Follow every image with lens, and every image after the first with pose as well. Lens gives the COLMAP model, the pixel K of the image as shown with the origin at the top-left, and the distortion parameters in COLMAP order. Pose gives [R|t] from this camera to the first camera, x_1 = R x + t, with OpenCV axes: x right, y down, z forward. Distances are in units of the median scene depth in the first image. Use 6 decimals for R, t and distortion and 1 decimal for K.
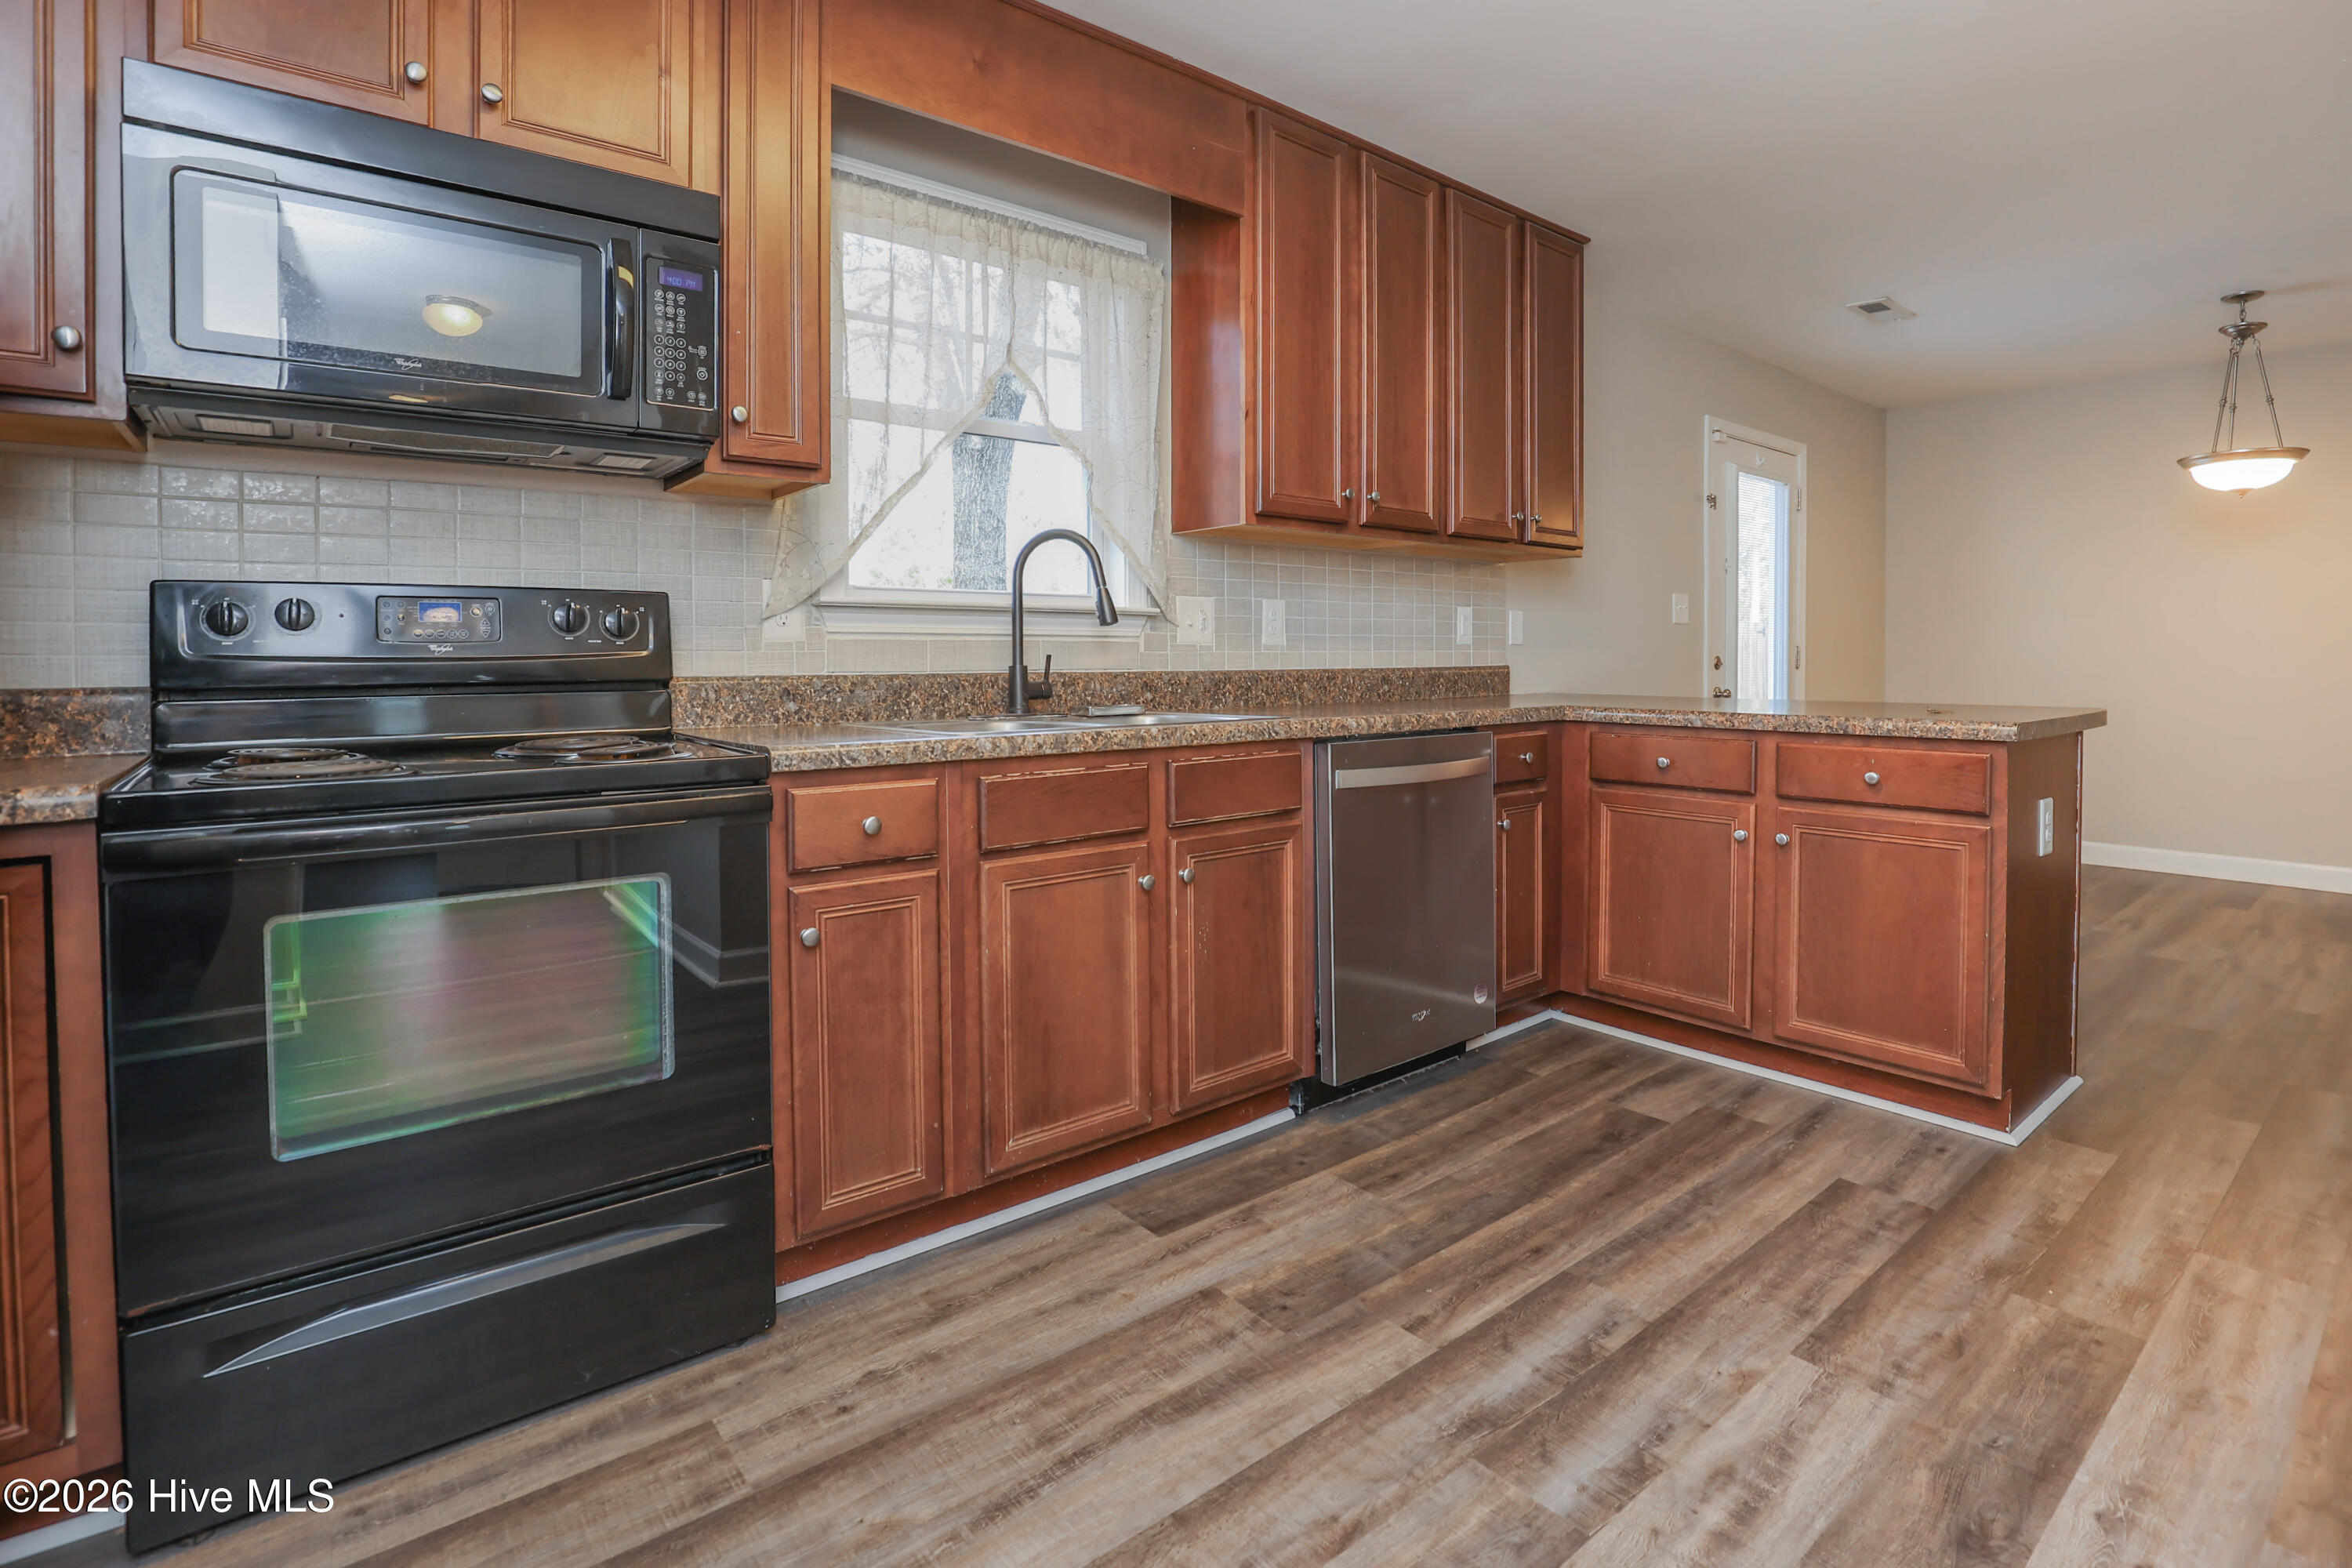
lens RADIAL K [[1127.1, 0, 1209.8], [0, 1127.1, 668.6], [0, 0, 1]] dist [-0.027372, 0.007084]
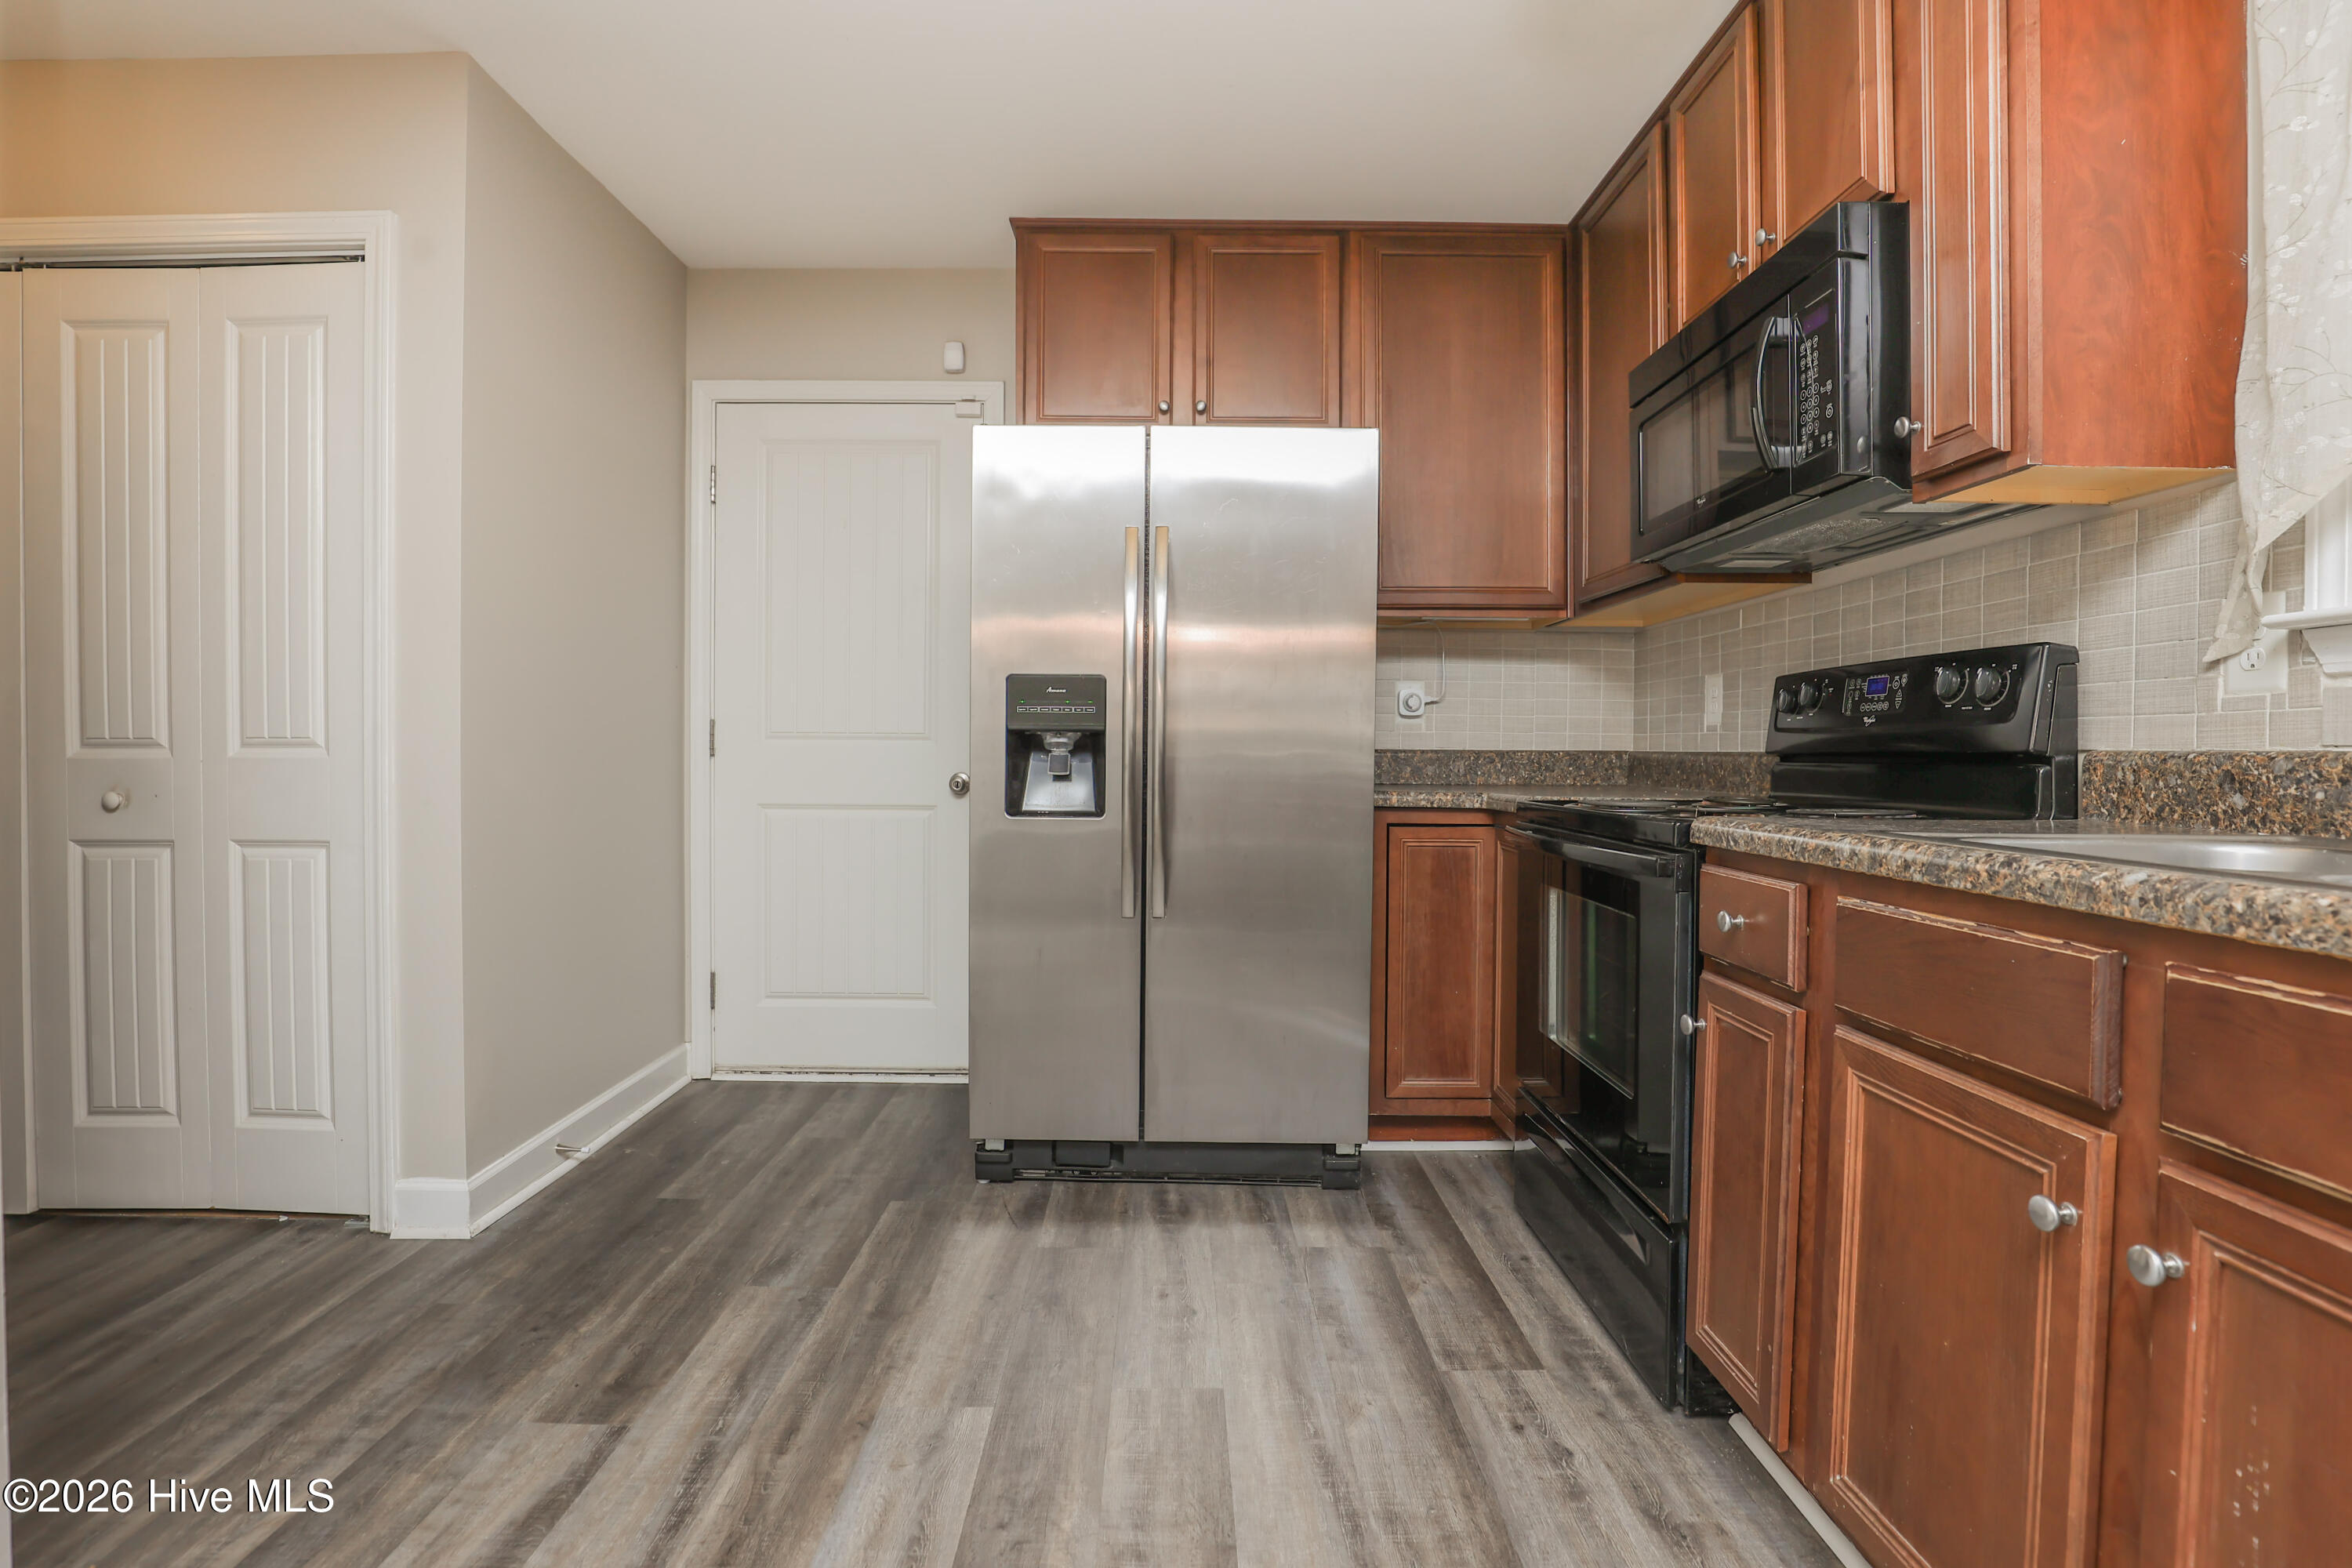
lens RADIAL K [[1127.1, 0, 1184.4], [0, 1127.1, 777.2], [0, 0, 1]] dist [-0.027372, 0.007084]
pose [[-0.638172, 0.015112, -0.769745, 0.522600], [-0.009114, 0.999589, 0.027181, 0.010974], [0.769840, 0.024362, -0.637772, 1.072414]]
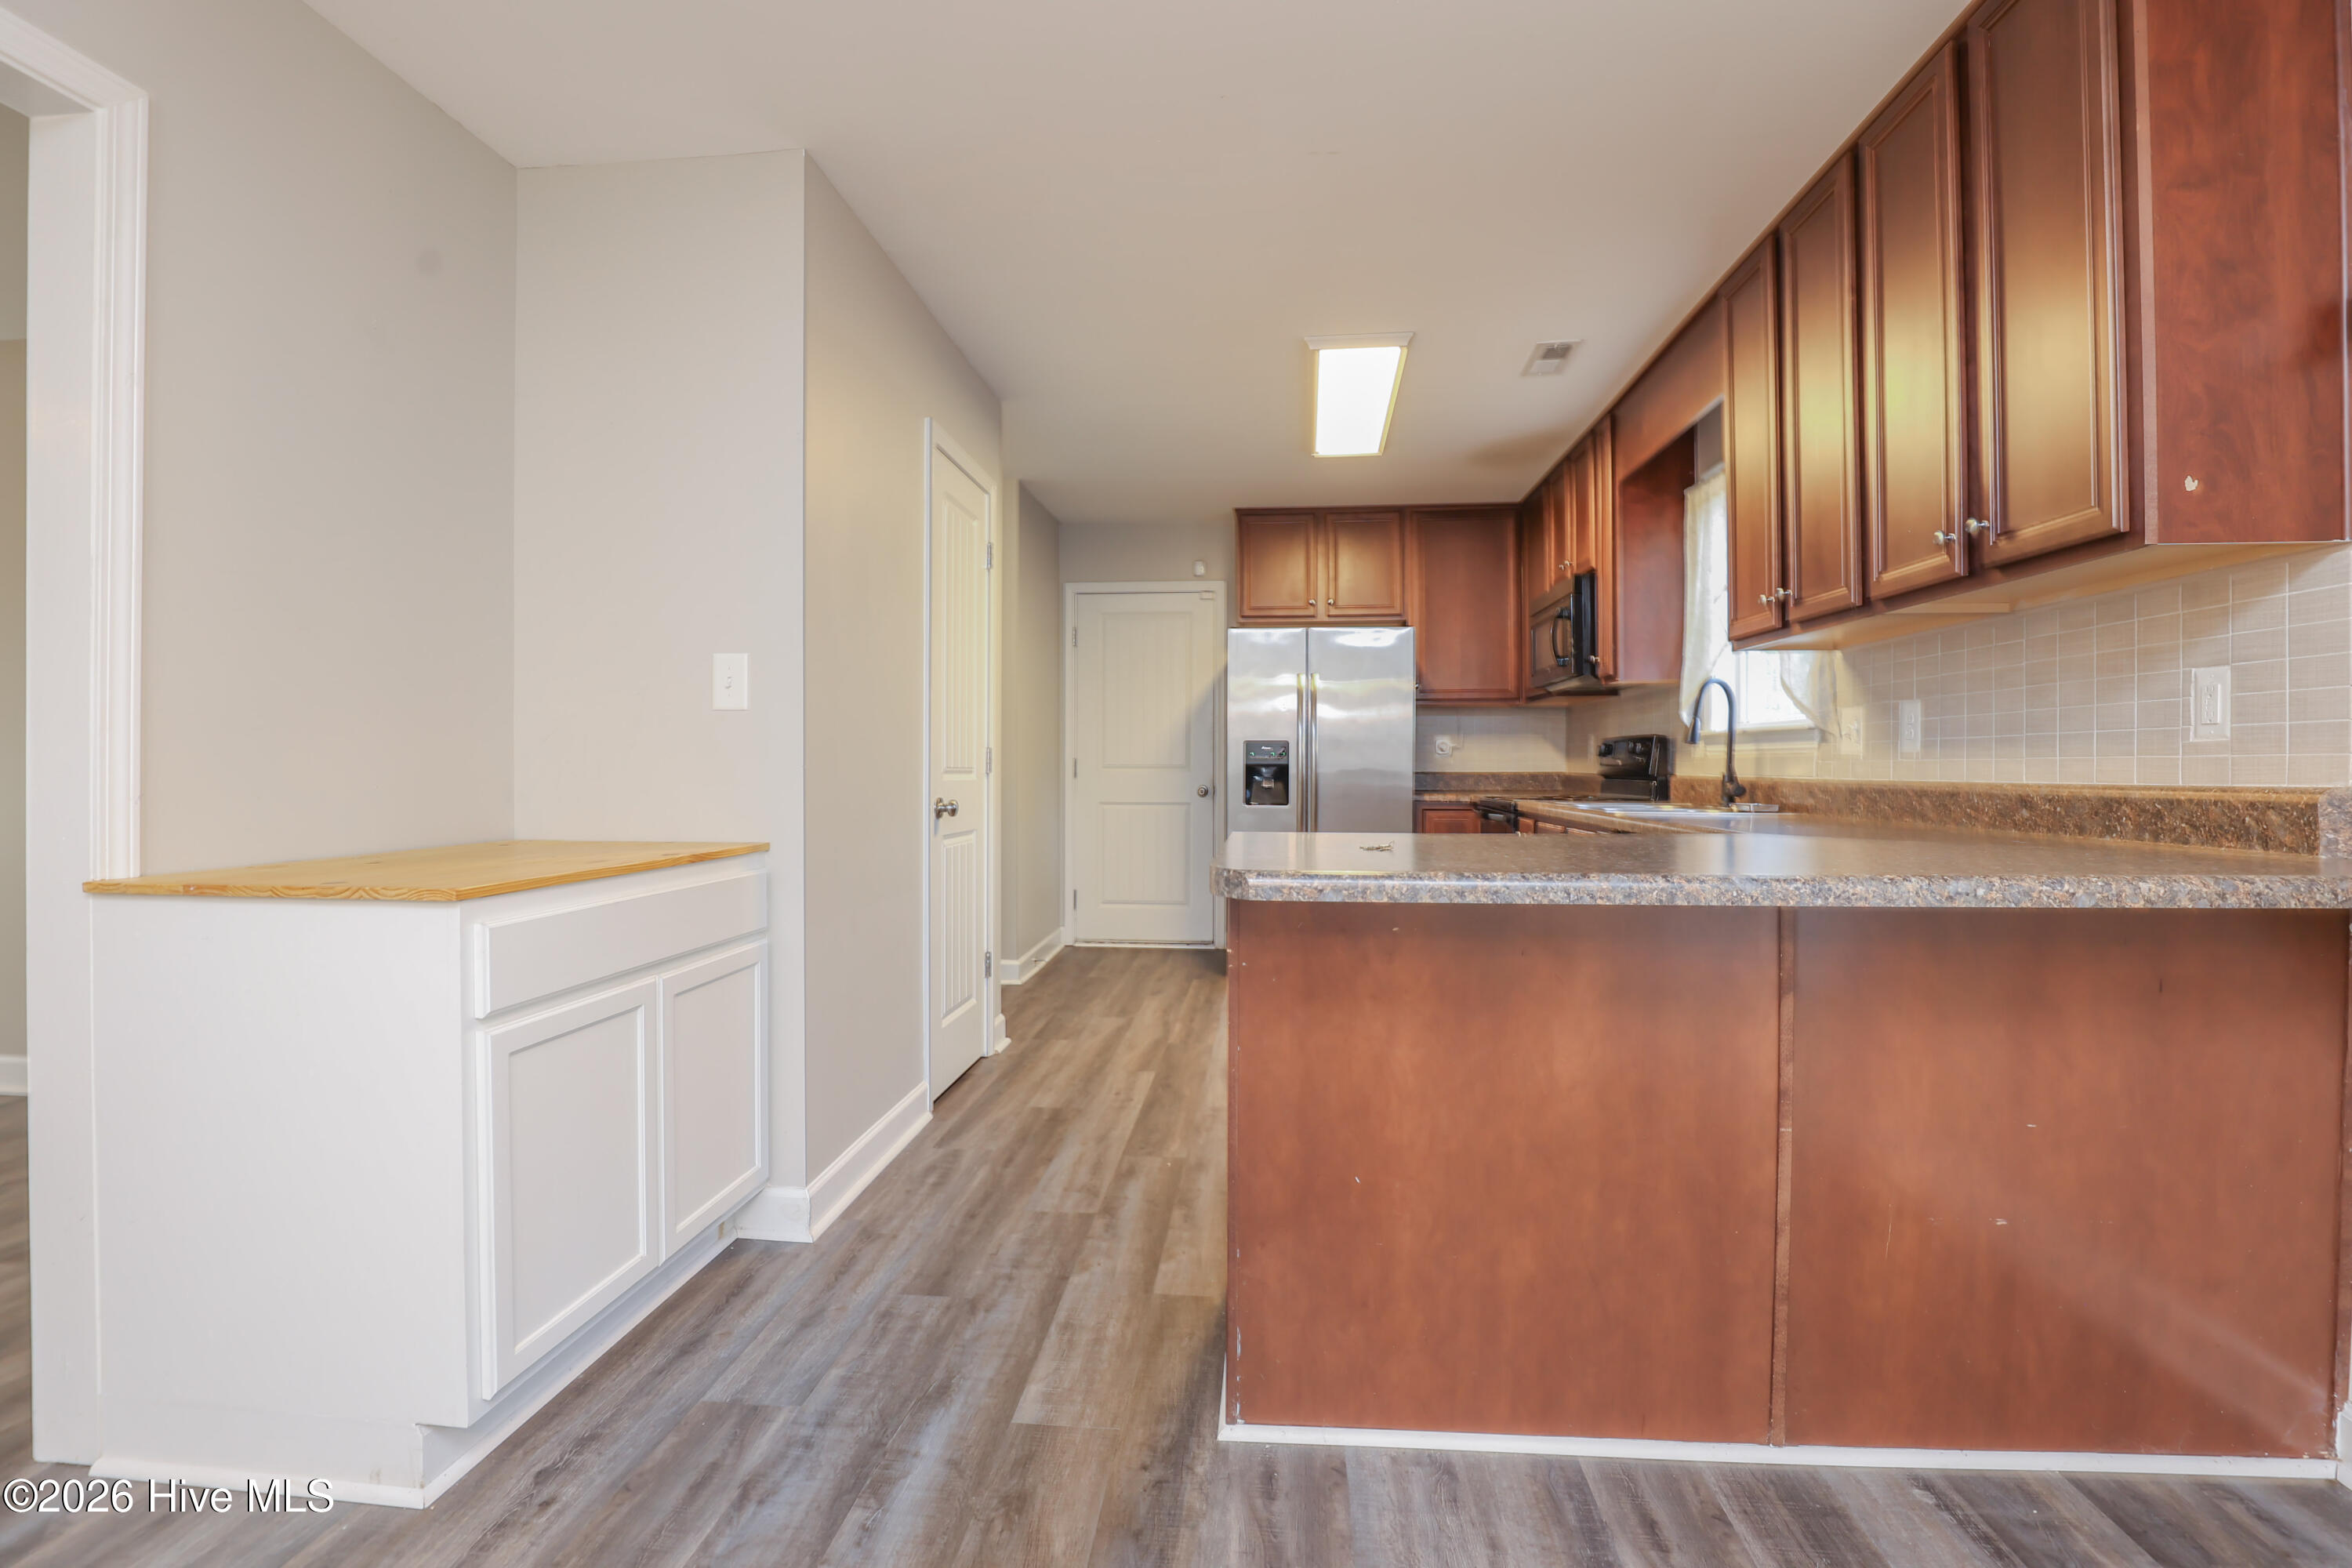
lens RADIAL K [[1127.1, 0, 1176.3], [0, 1127.1, 762.8], [0, 0, 1]] dist [-0.027372, 0.007084]
pose [[-0.720022, 0.000855, -0.693951, 1.732500], [-0.003880, 0.999979, 0.005258, -0.029542], [0.693941, 0.006478, -0.720003, 2.003488]]
